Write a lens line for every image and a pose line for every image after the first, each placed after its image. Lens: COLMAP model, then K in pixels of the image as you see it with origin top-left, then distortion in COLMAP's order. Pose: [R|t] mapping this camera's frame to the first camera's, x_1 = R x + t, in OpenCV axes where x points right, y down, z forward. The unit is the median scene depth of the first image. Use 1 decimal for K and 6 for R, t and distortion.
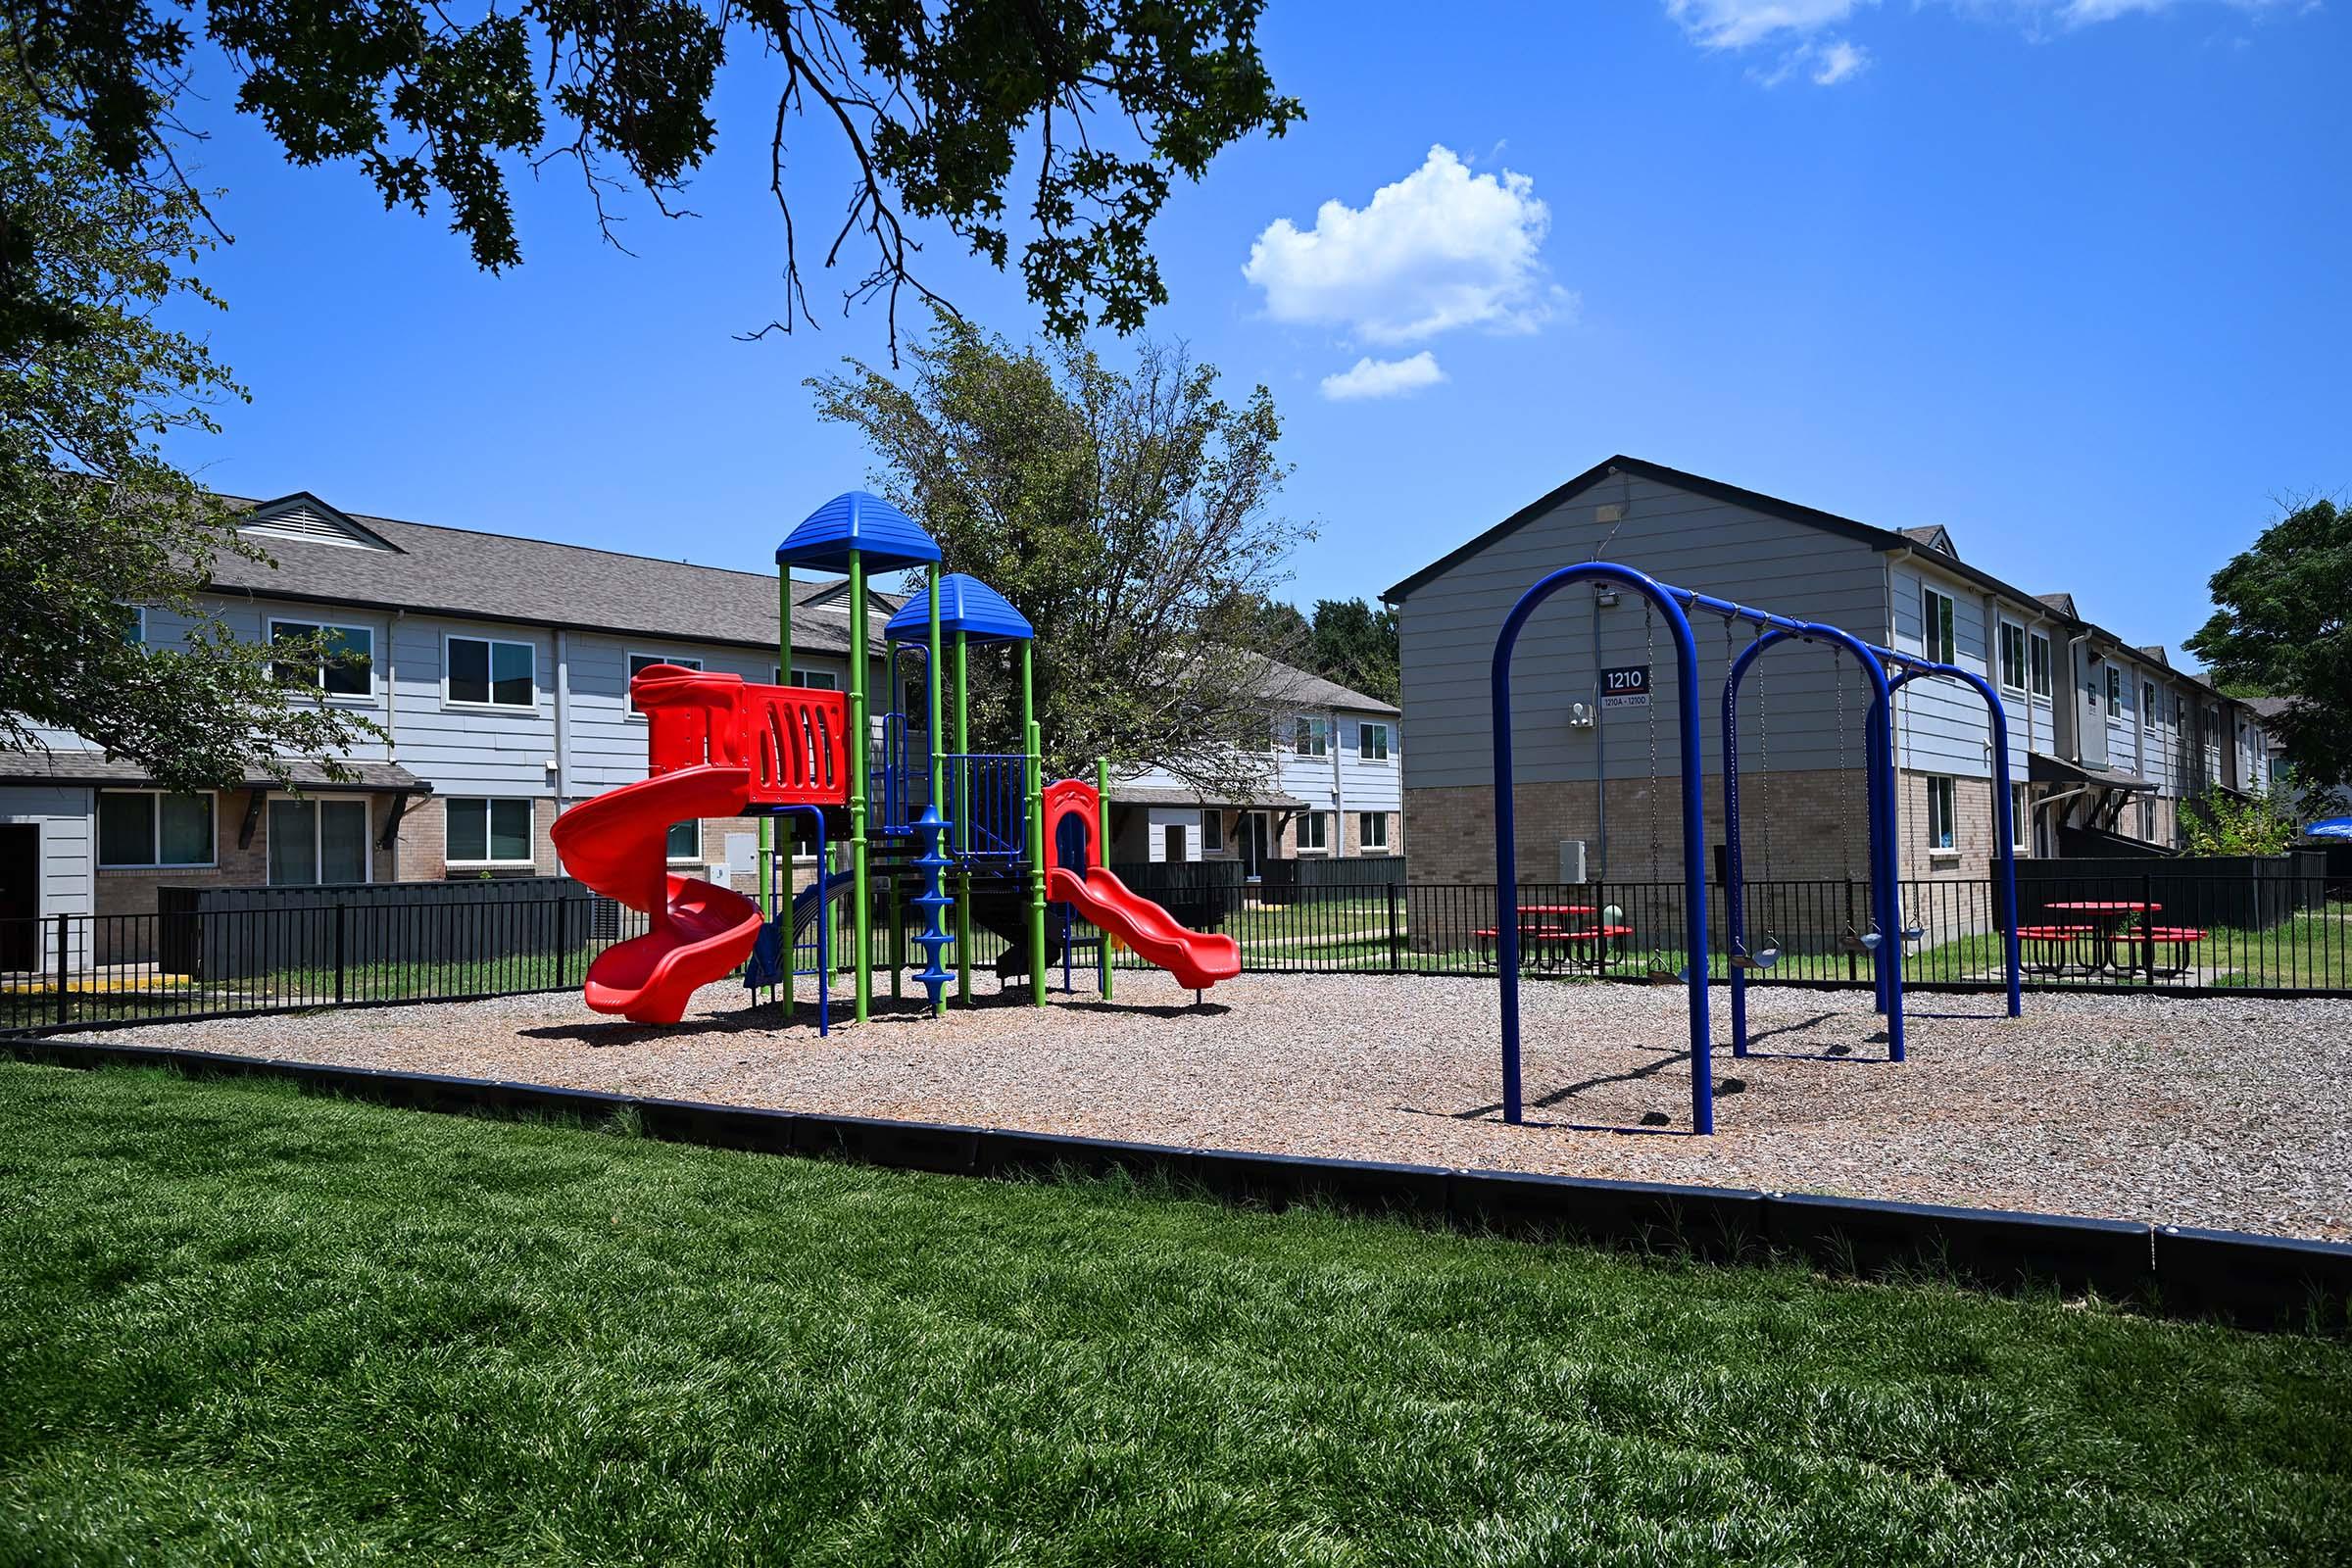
lens RADIAL K [[1827.9, 0, 1176.0], [0, 1827.9, 784.0], [0, 0, 1]] dist [-0.004809, -0.000736]
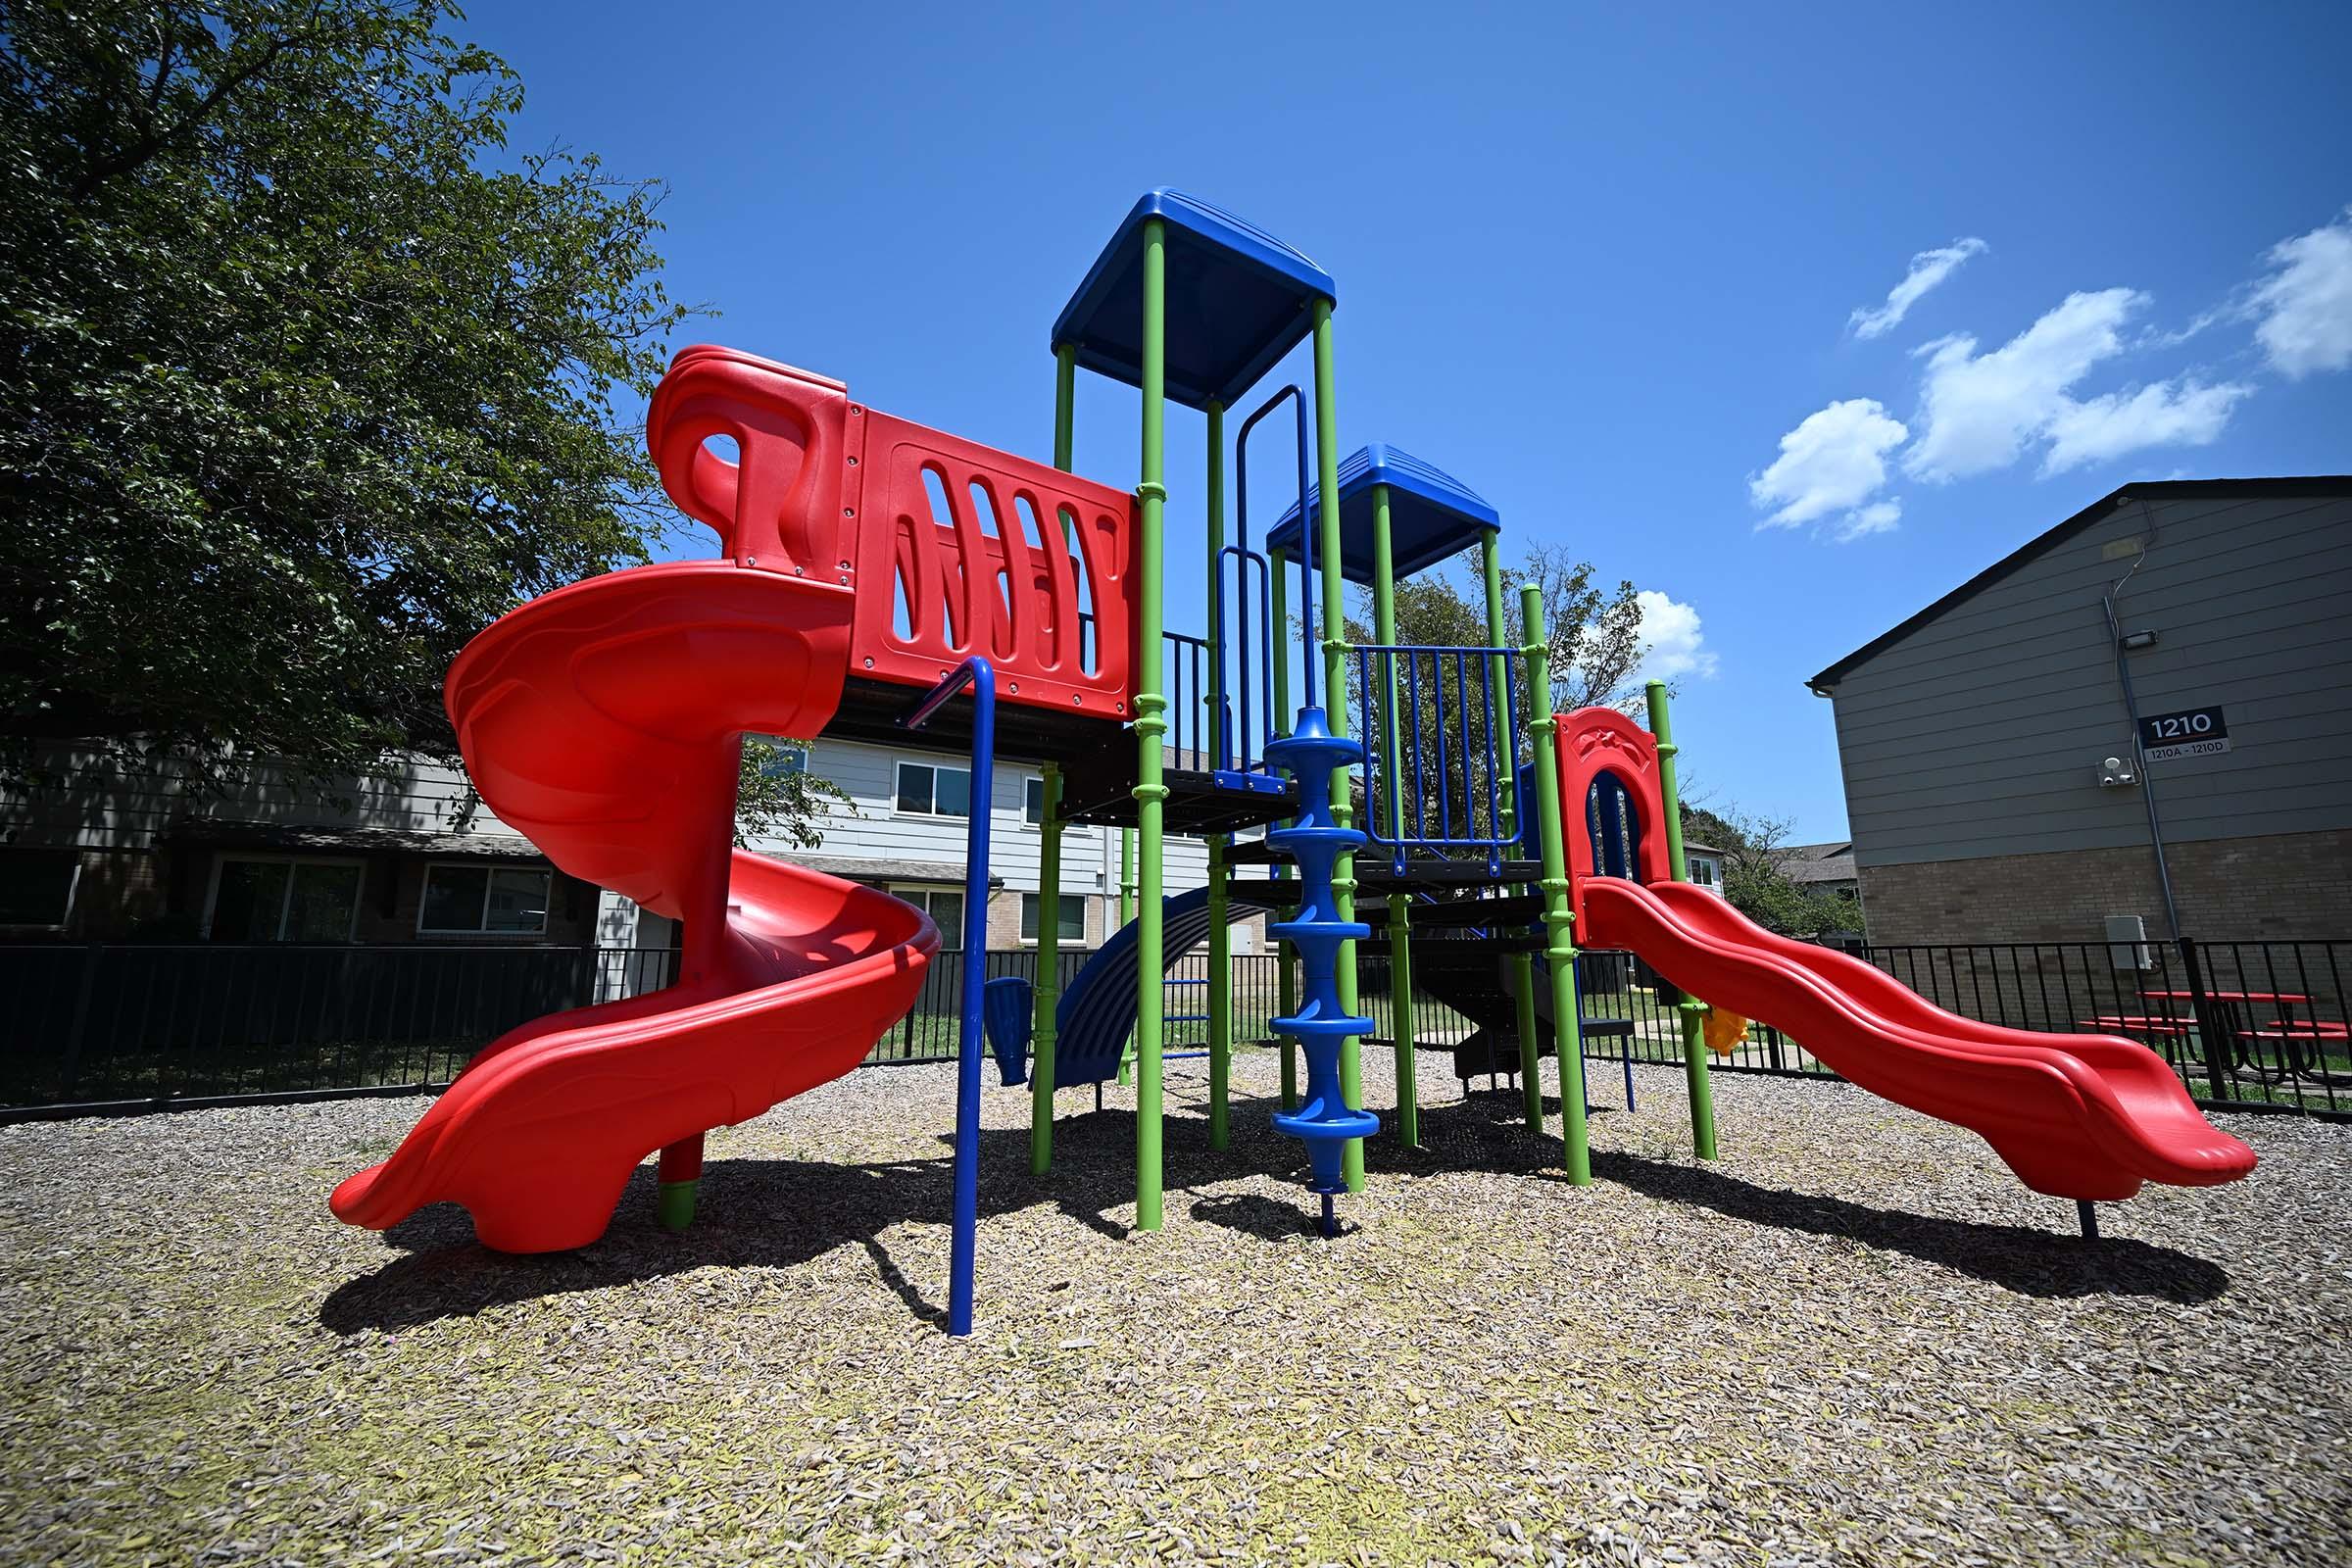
lens RADIAL K [[956.5, 0, 1176.0], [0, 956.5, 784.0], [0, 0, 1]] dist [-0.000480, 0.000054]
pose [[0.939576, -0.047904, -0.338972, -0.047875], [-0.000249, 0.990065, -0.140607, 0.033445], [0.342340, 0.132195, 0.930230, 0.422638]]
